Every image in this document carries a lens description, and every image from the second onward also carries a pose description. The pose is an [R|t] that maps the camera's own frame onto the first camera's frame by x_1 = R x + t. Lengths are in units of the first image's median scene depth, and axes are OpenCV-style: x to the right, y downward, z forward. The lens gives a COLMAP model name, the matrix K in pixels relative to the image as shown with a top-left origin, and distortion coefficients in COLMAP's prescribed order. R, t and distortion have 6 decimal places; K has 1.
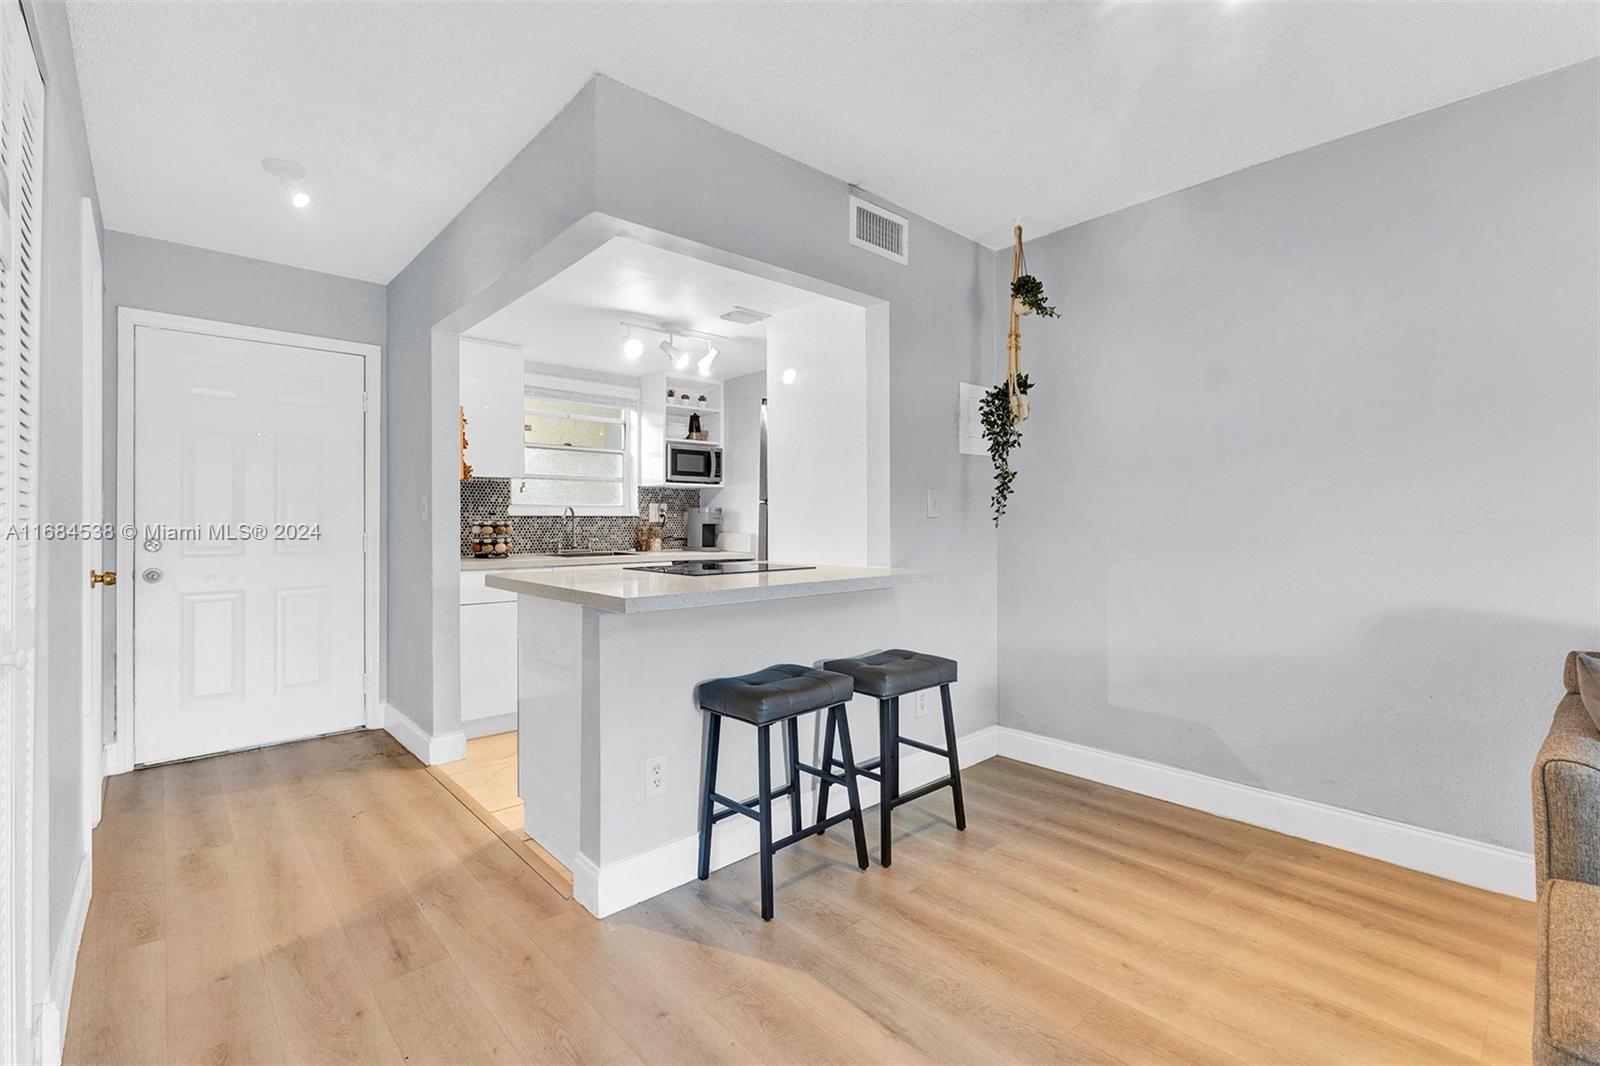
lens RADIAL K [[703.1, 0, 797.9], [0, 703.1, 522.7], [0, 0, 1]] dist [-0.000084, -0.001050]
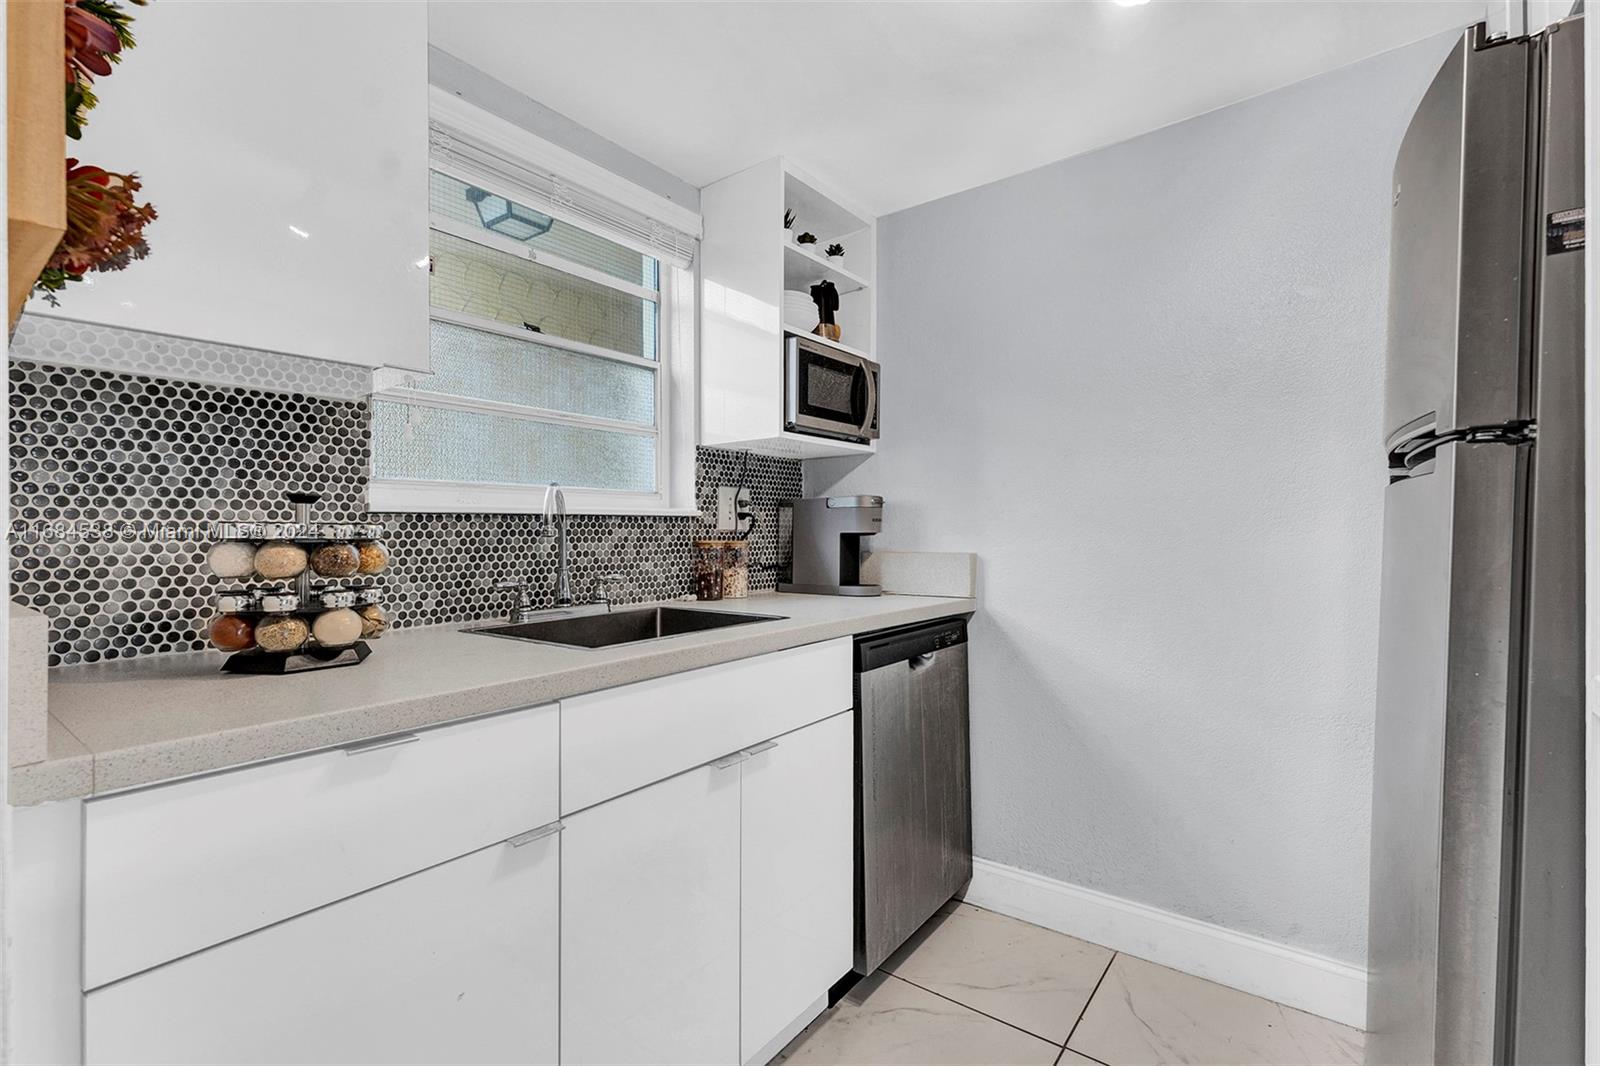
lens RADIAL K [[703.1, 0, 793.4], [0, 703.1, 534.2], [0, 0, 1]] dist [-0.000084, -0.001050]
pose [[0.985403, -0.009312, 0.169986, -0.256327], [0.009528, 0.999955, -0.000453, 0.002409], [-0.169974, 0.002066, 0.985446, 0.609220]]
